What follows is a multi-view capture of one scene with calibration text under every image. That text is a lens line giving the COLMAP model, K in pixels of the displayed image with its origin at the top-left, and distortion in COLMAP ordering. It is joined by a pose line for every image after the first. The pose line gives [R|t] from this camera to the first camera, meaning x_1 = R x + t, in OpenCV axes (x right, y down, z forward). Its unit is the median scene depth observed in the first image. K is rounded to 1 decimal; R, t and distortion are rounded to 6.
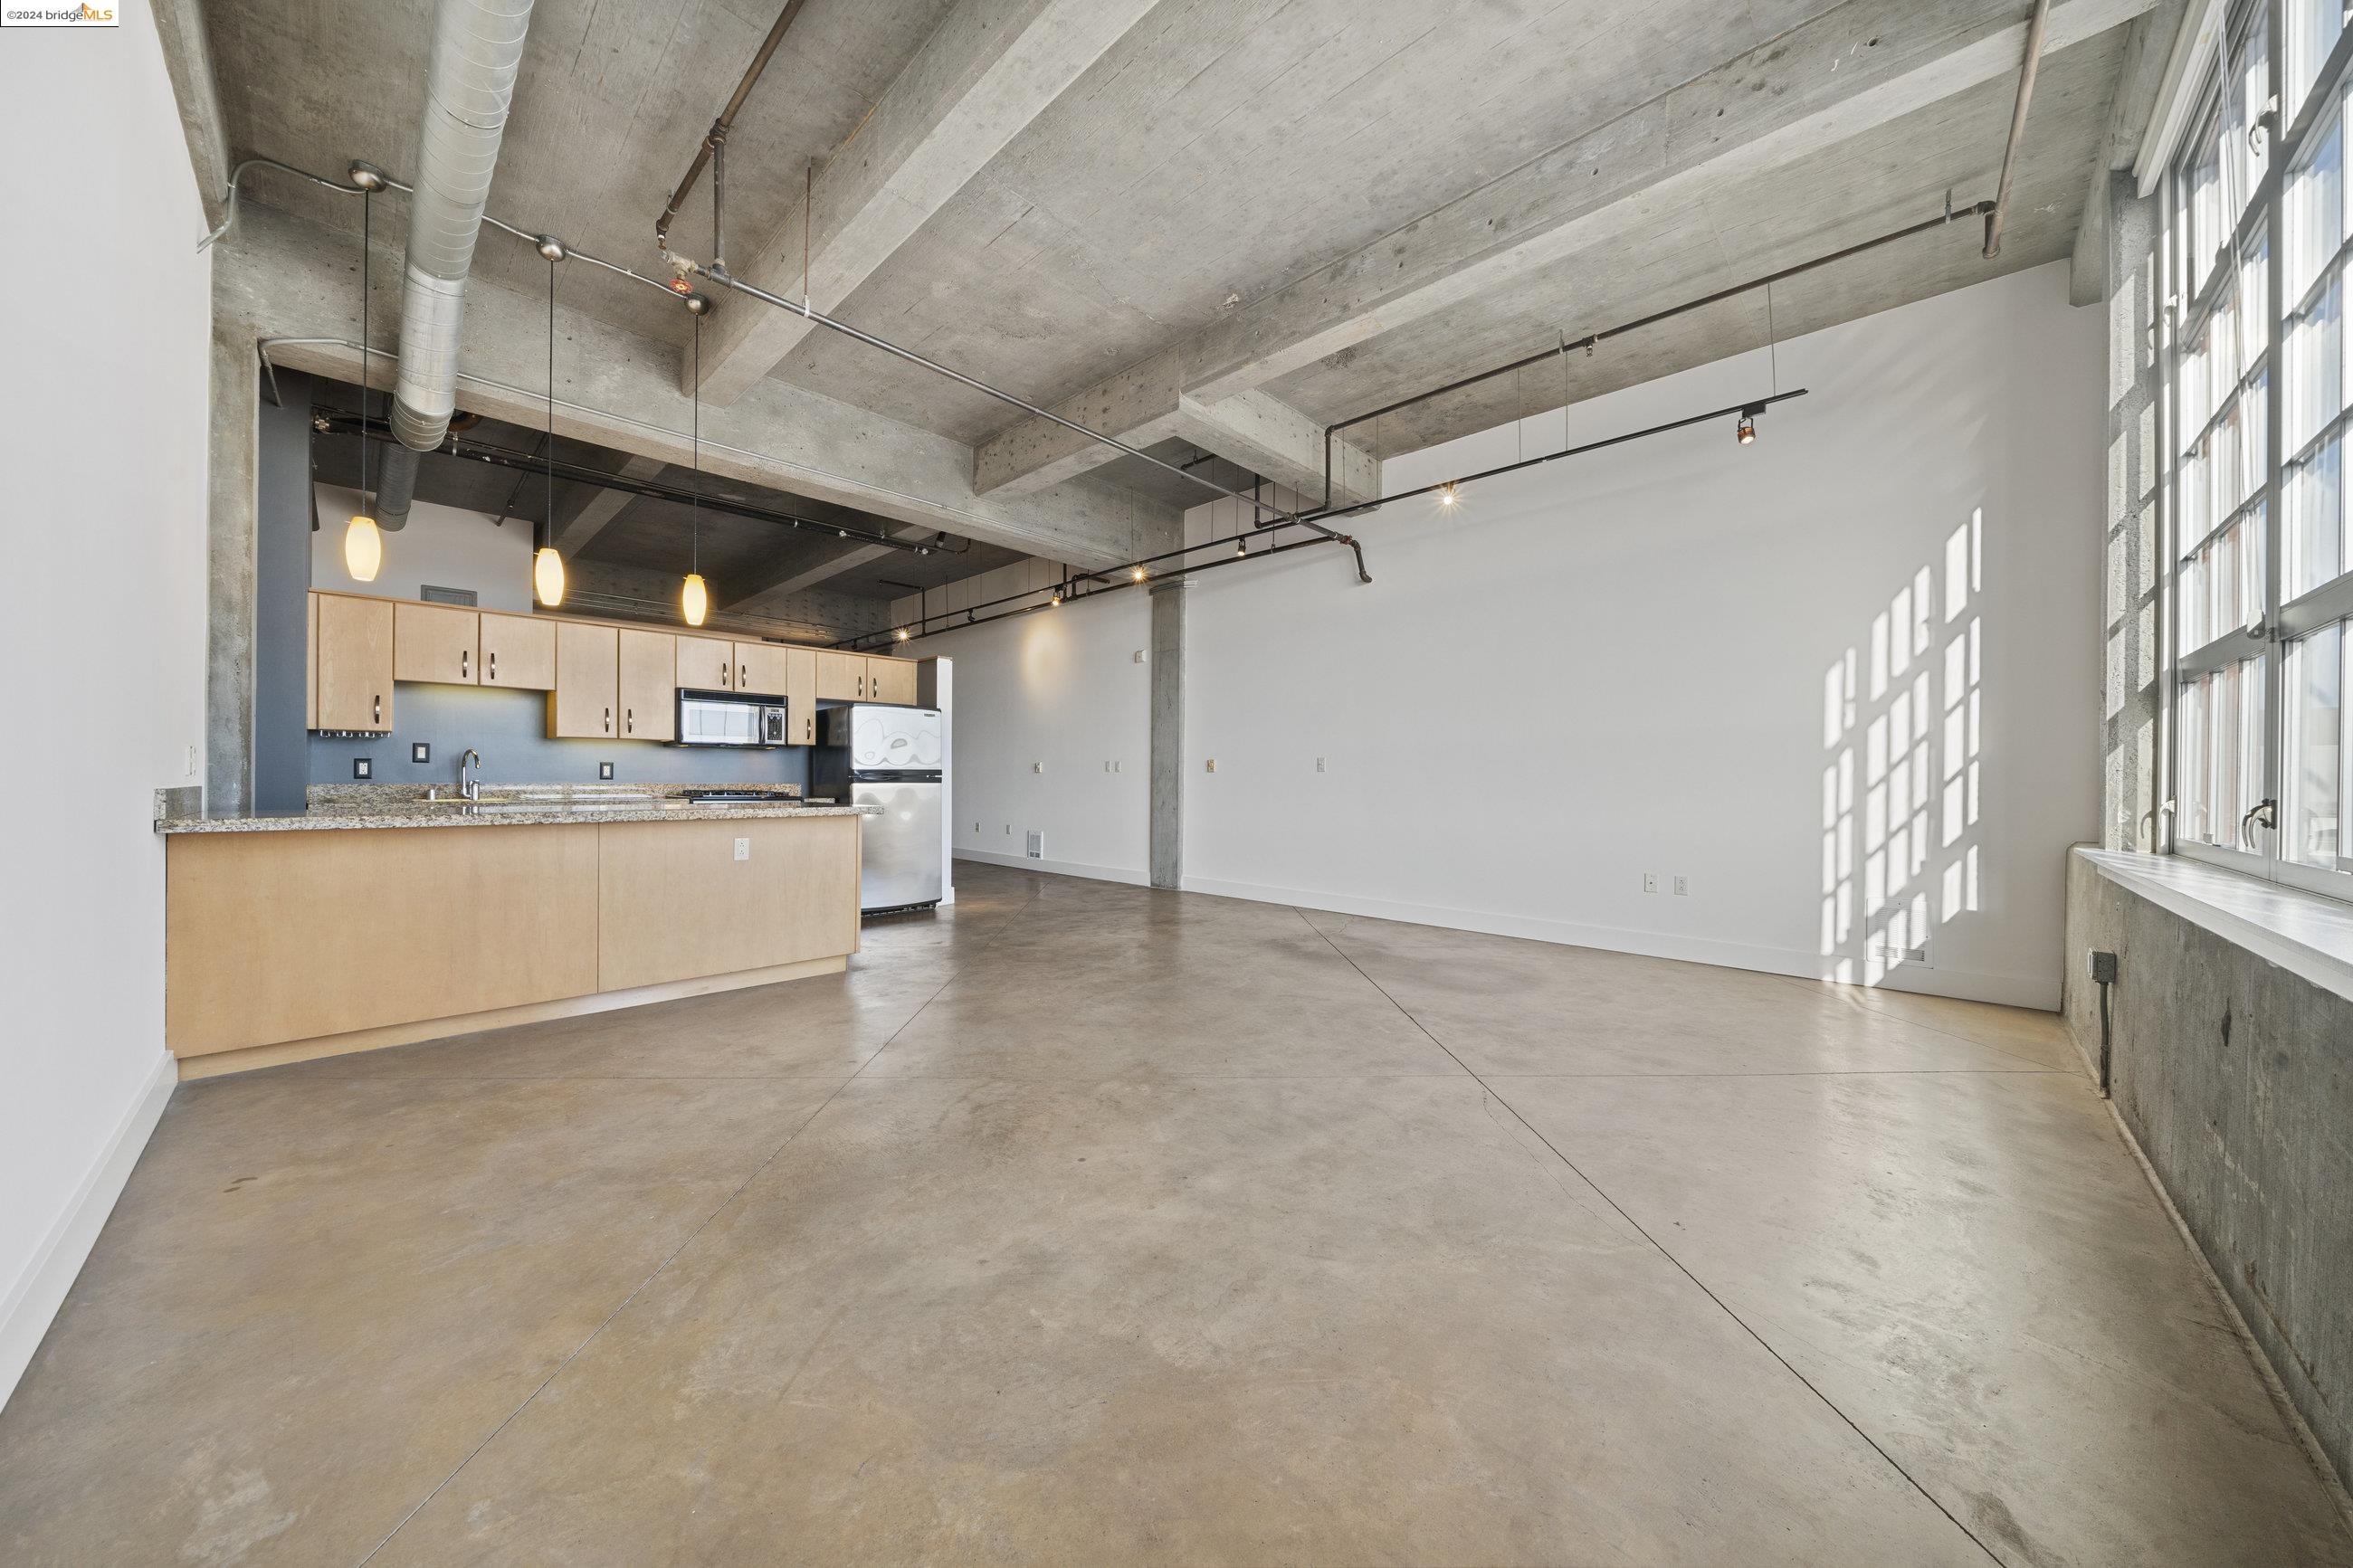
lens RADIAL K [[798.5, 0, 1176.0], [0, 798.5, 778.1], [0, 0, 1]] dist [-0.006584, -0.000064]
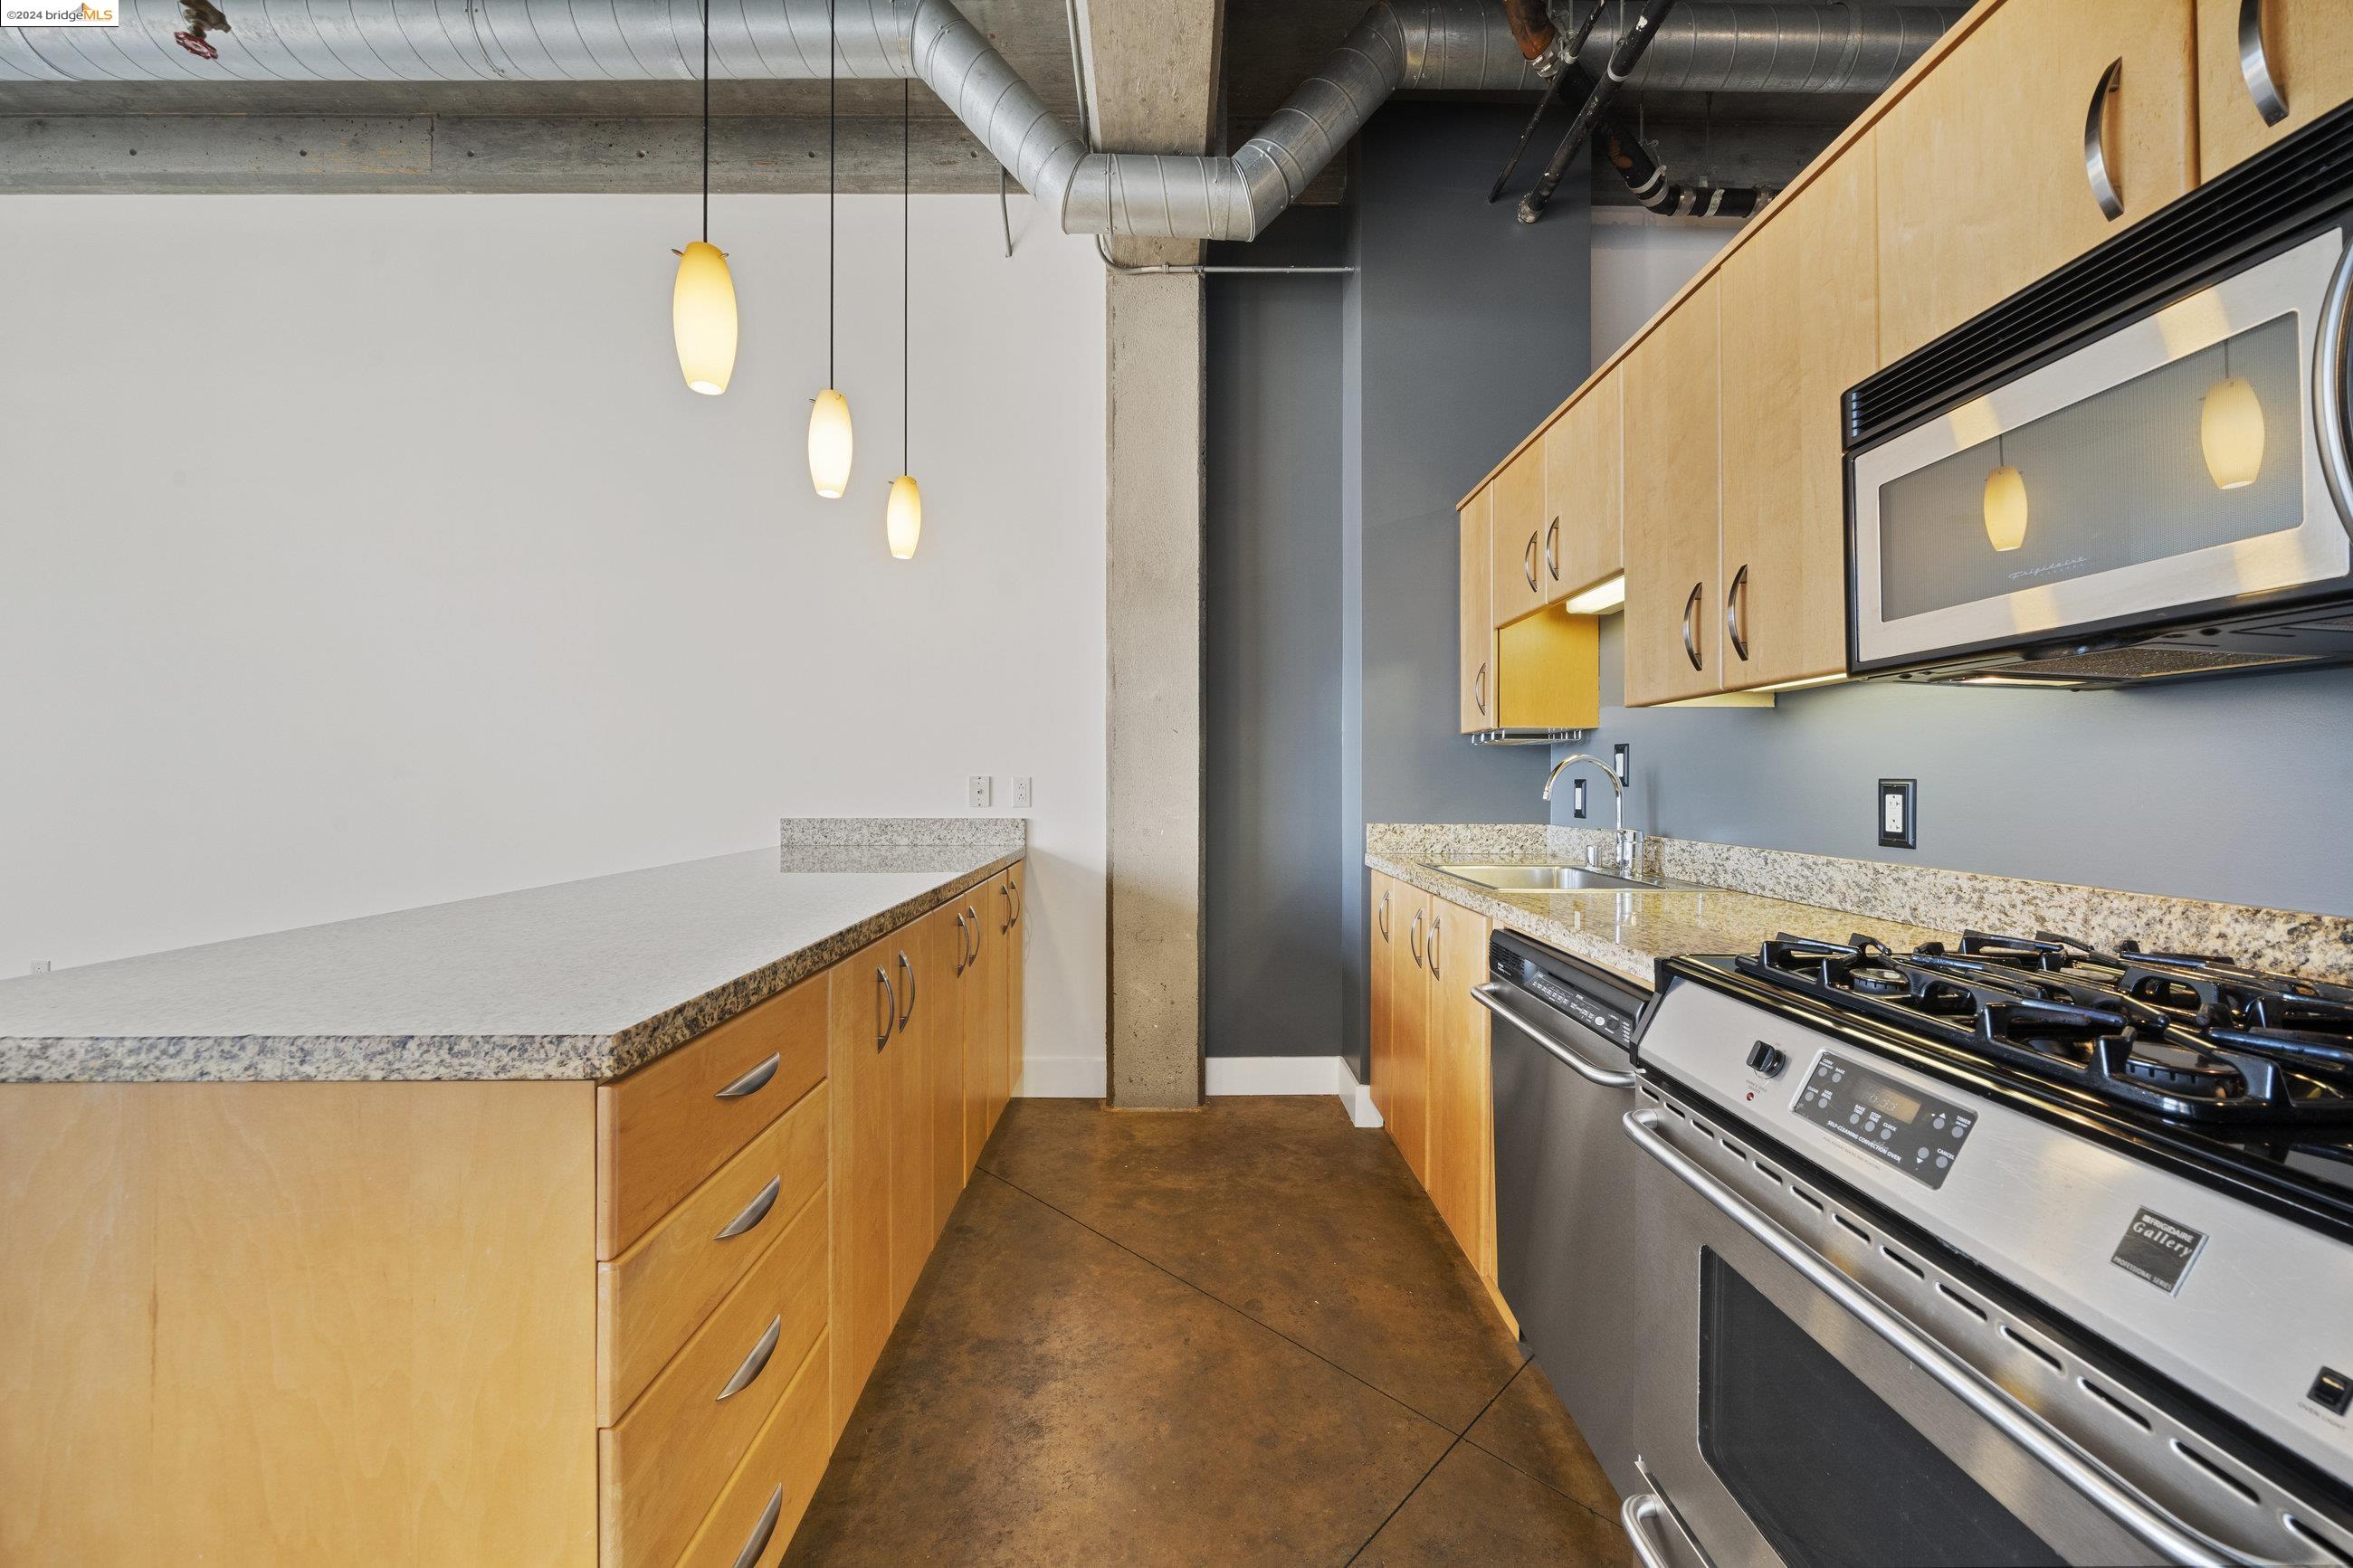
lens RADIAL K [[902.3, 0, 1177.6], [0, 902.3, 756.6], [0, 0, 1]] dist [-0.001836, -0.000599]
pose [[-0.717927, -0.025323, -0.695658, -0.468751], [-0.004512, 0.999486, -0.031726, -0.022057], [0.696104, -0.019638, -0.717672, 1.385934]]
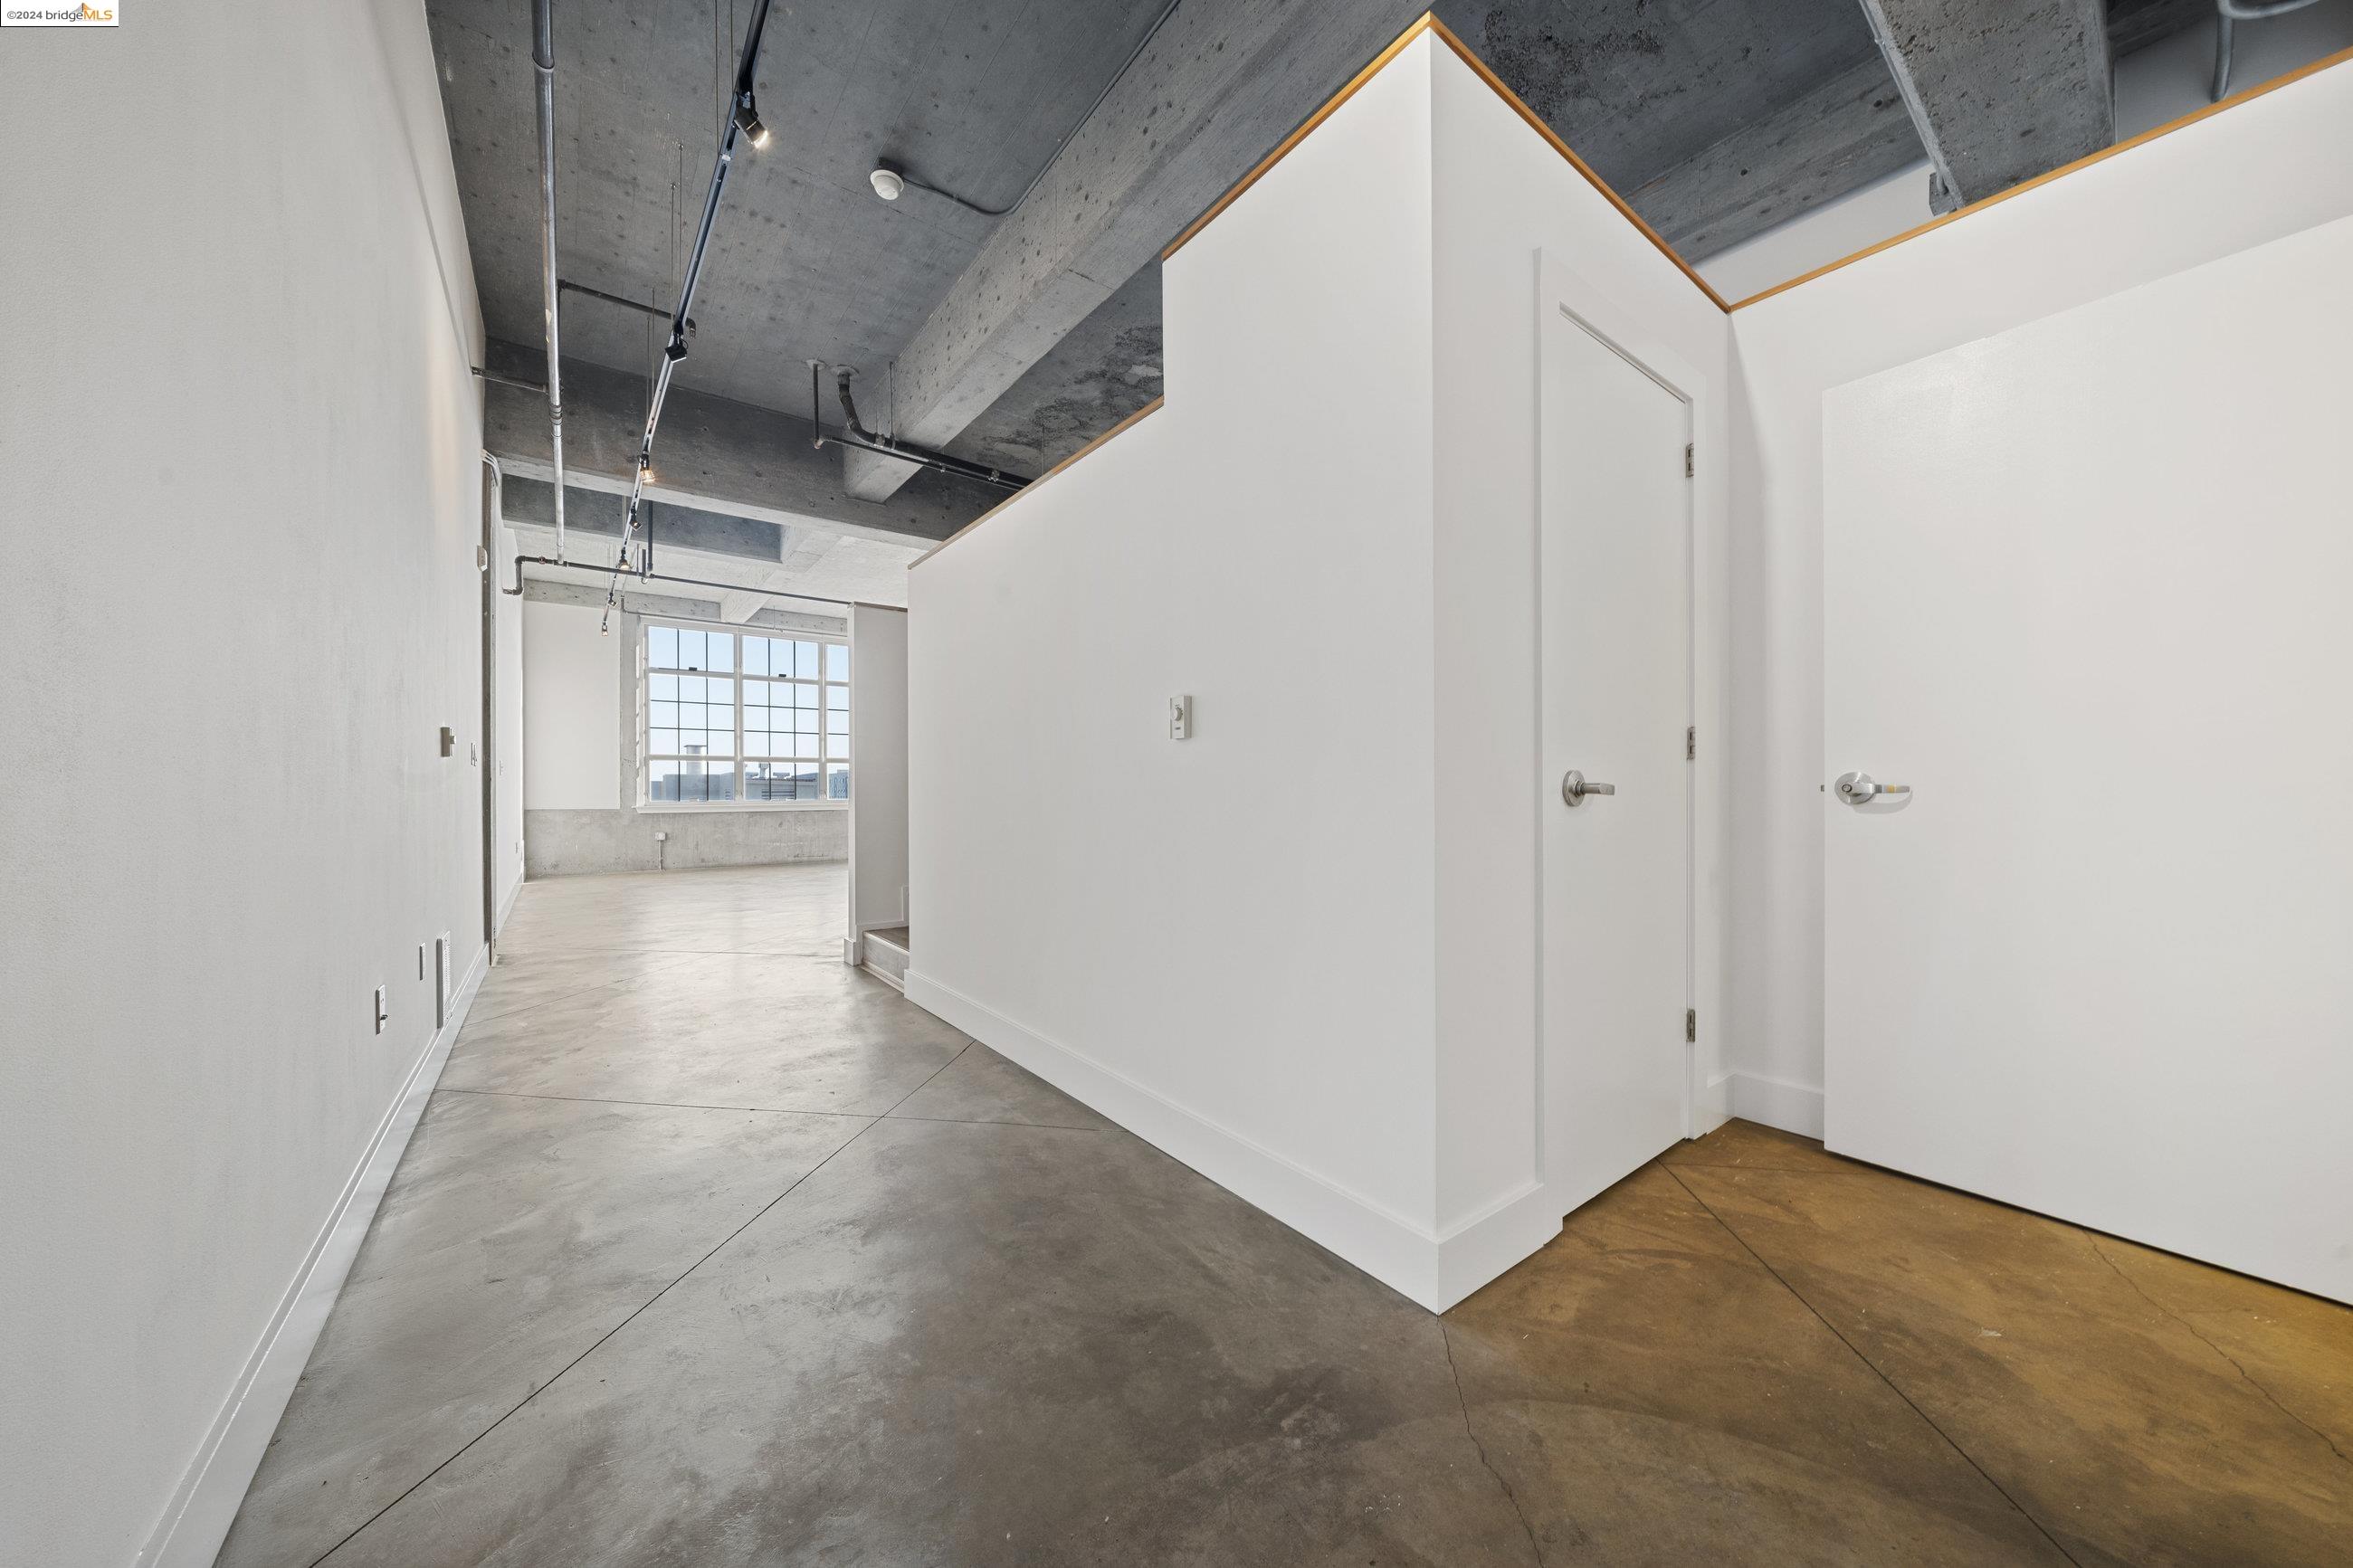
lens RADIAL K [[798.5, 0, 1169.8], [0, 798.5, 792.3], [0, 0, 1]] dist [-0.006584, -0.000064]
pose [[-0.987227, -0.002882, 0.159294, -1.154057], [-0.002872, 0.999996, 0.000296, 0.015517], [-0.159295, -0.000165, -0.987231, 2.804516]]
